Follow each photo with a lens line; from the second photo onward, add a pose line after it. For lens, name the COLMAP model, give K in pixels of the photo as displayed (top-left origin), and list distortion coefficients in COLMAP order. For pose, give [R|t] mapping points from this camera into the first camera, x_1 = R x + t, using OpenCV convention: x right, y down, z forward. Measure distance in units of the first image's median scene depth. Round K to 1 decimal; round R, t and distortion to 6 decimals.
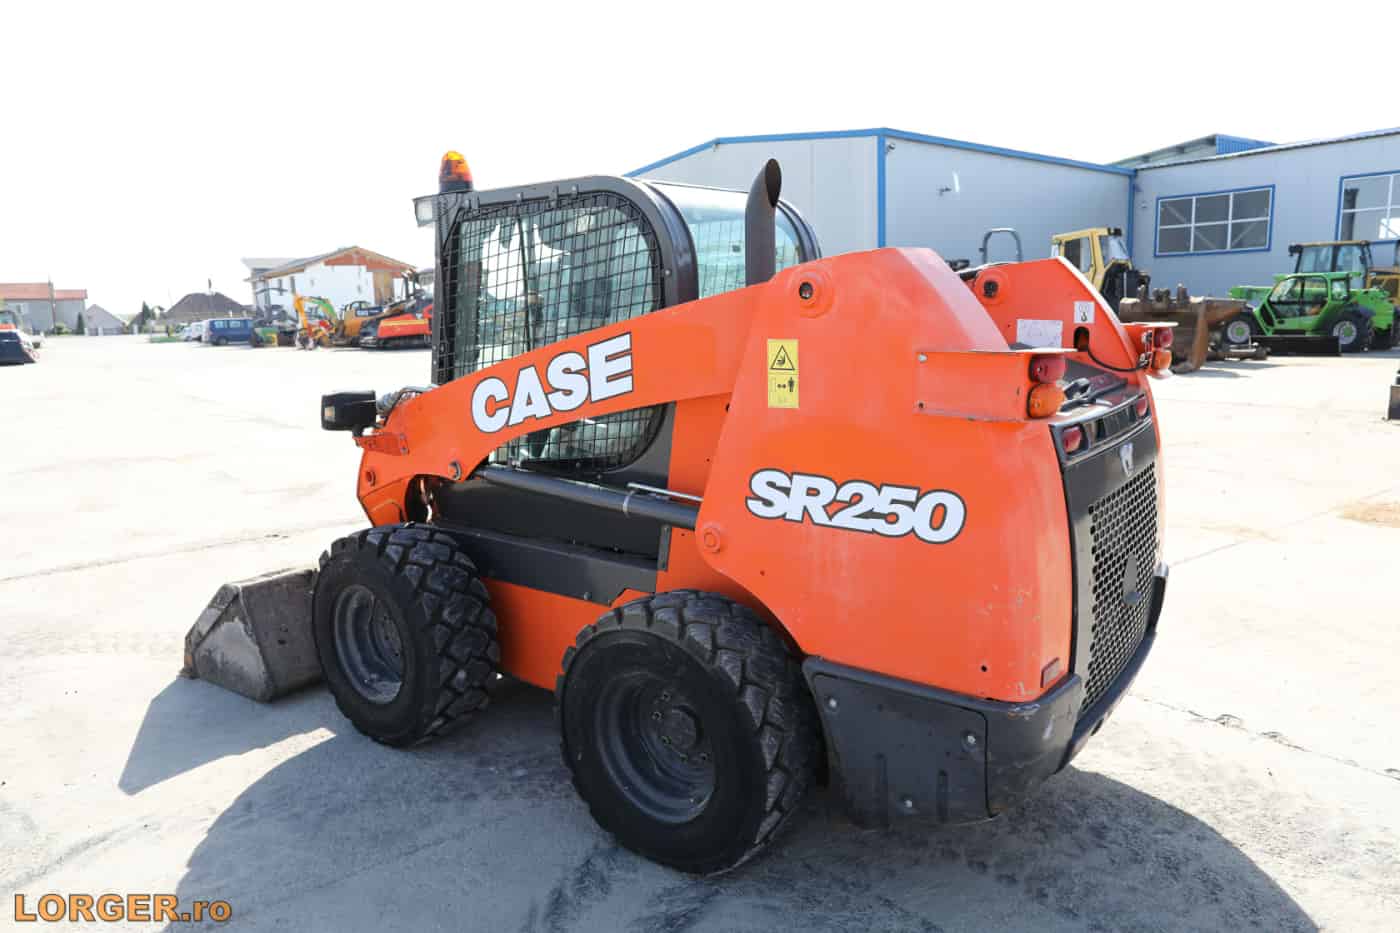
lens RADIAL K [[952.7, 0, 696.7], [0, 952.7, 465.5], [0, 0, 1]] dist [-0.053532, 0.050446]
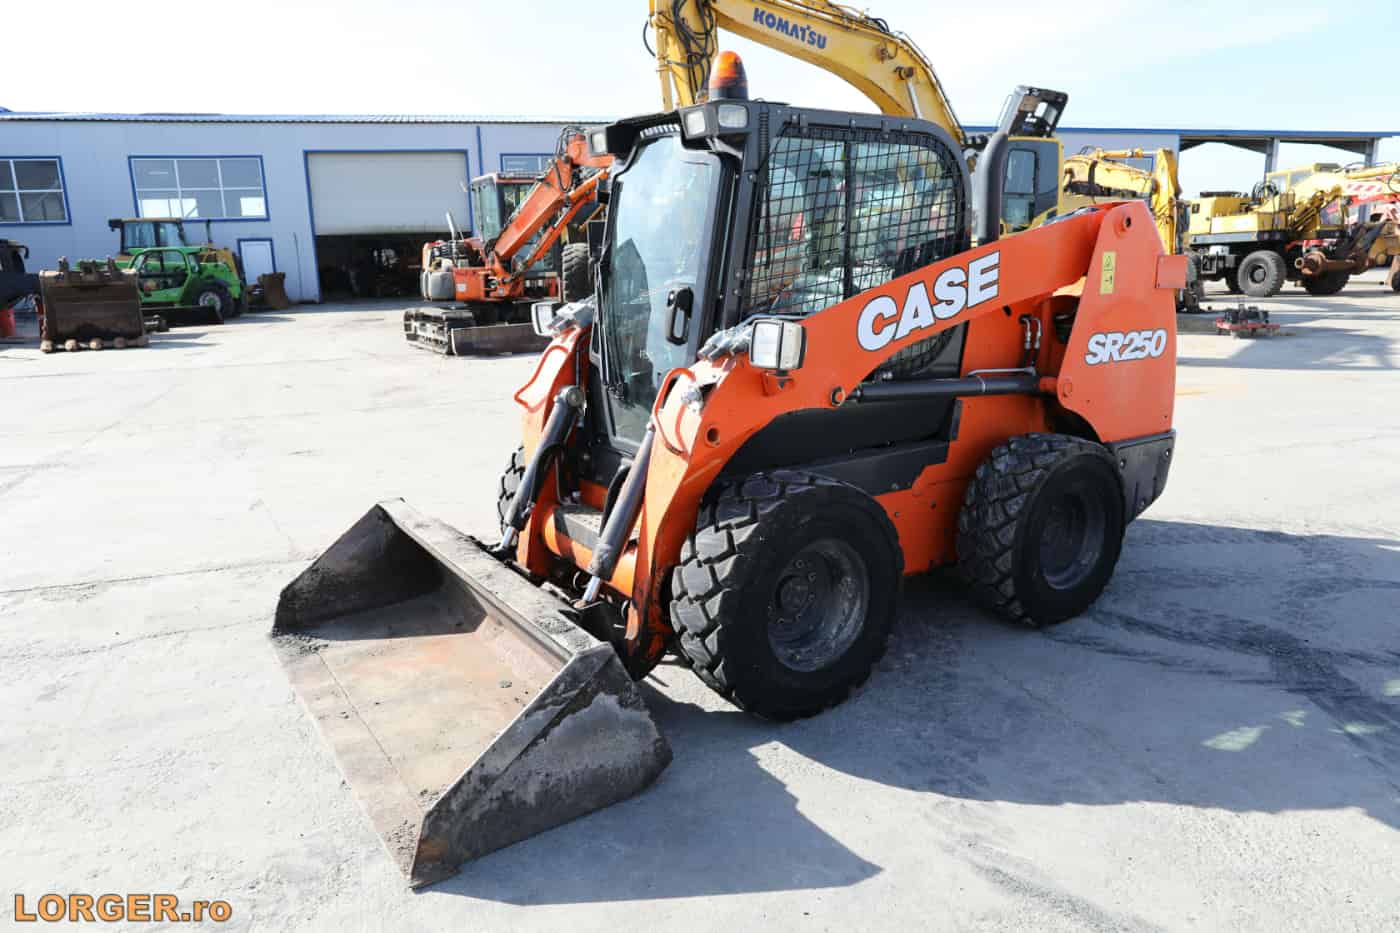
lens RADIAL K [[952.7, 0, 696.7], [0, 952.7, 465.5], [0, 0, 1]] dist [-0.053532, 0.050446]
pose [[0.324599, -0.191128, 0.926340, -1.328804], [0.173484, 0.974787, 0.140333, -0.095693], [-0.929806, 0.115153, 0.349573, 0.870273]]
